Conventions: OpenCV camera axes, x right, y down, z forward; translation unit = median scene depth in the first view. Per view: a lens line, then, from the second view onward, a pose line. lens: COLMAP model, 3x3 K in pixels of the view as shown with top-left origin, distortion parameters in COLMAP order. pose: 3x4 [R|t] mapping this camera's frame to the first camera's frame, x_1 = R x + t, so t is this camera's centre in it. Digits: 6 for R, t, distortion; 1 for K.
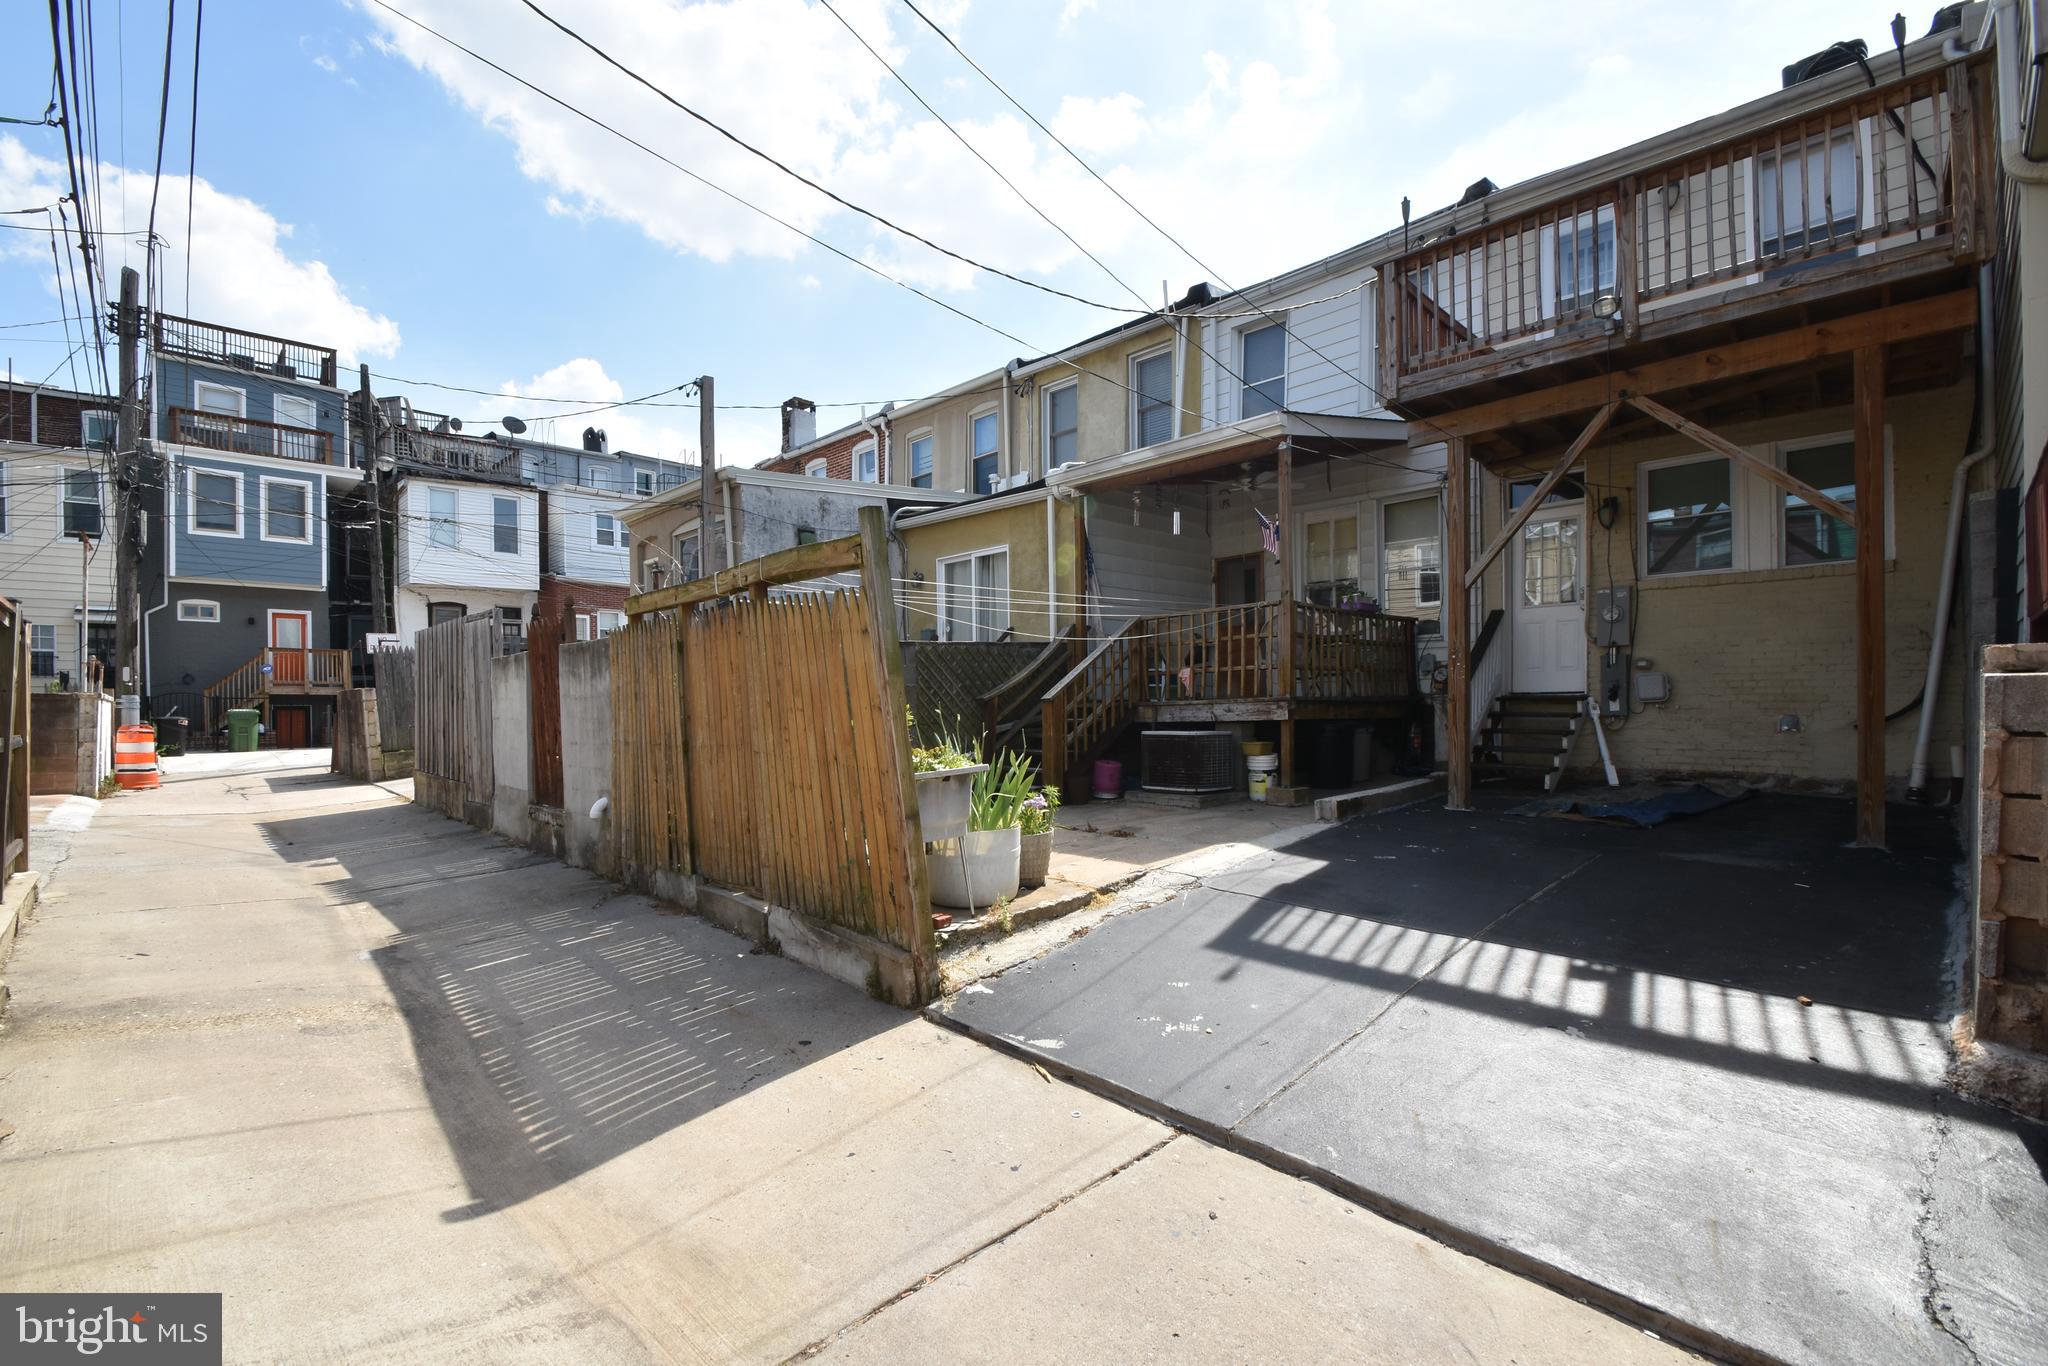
lens RADIAL K [[902.9, 0, 1024.2], [0, 902.9, 684.6], [0, 0, 1]] dist [0.000152, -0.009105]
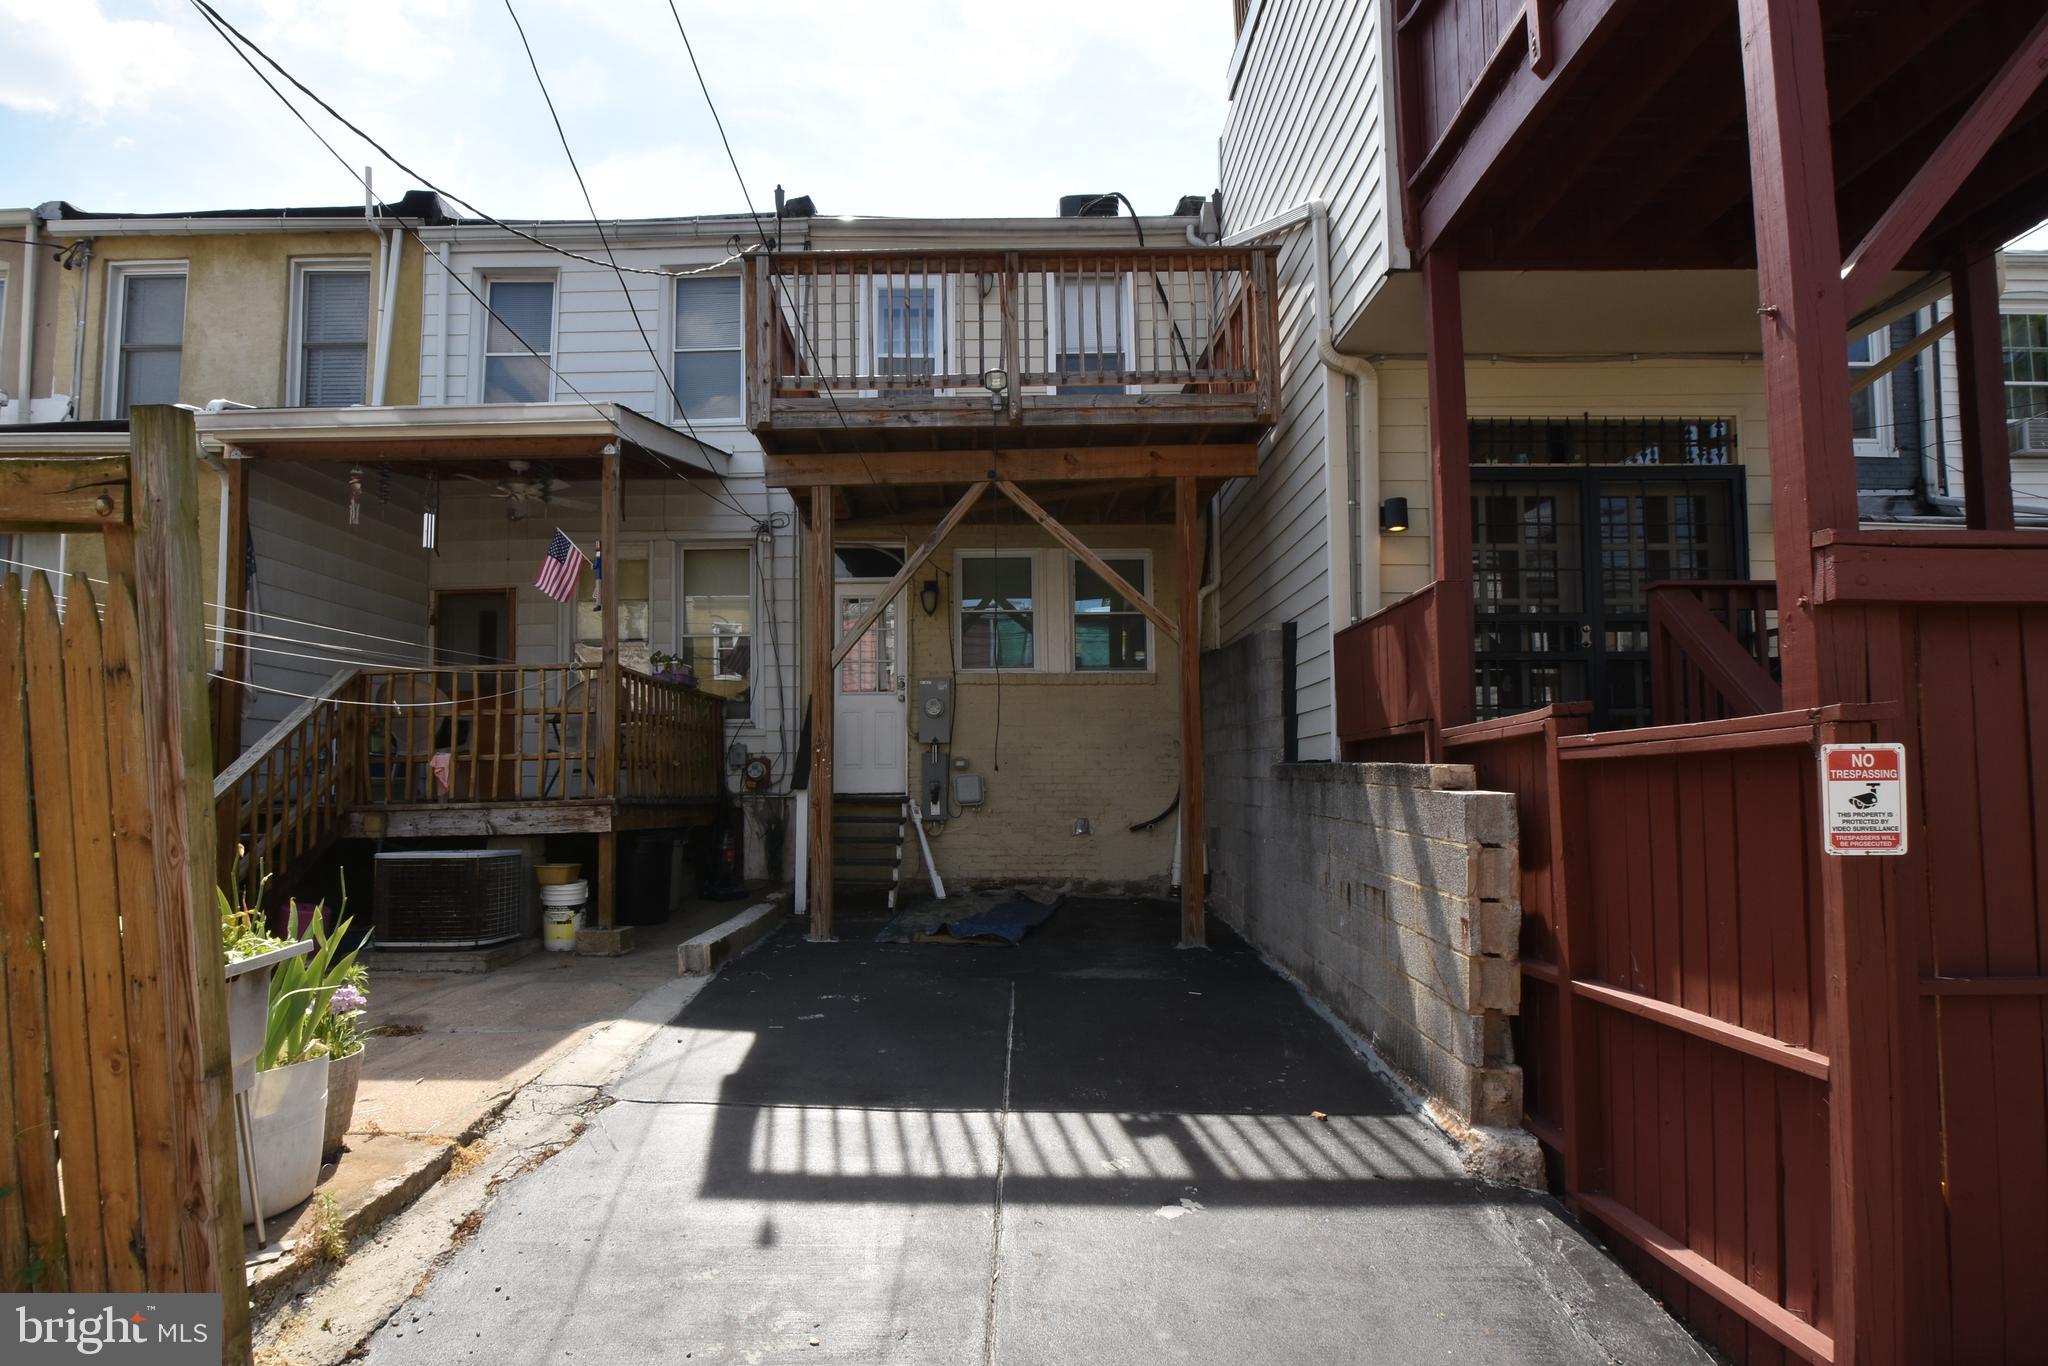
lens RADIAL K [[1155.4, 0, 1022.1], [0, 1155.4, 693.7], [0, 0, 1]] dist [-0.018730, -0.005622]
pose [[0.703120, 0.066452, 0.707960, -0.117034], [-0.017087, 0.996915, -0.076604, -0.004871], [-0.710866, 0.041765, 0.702086, 0.121174]]
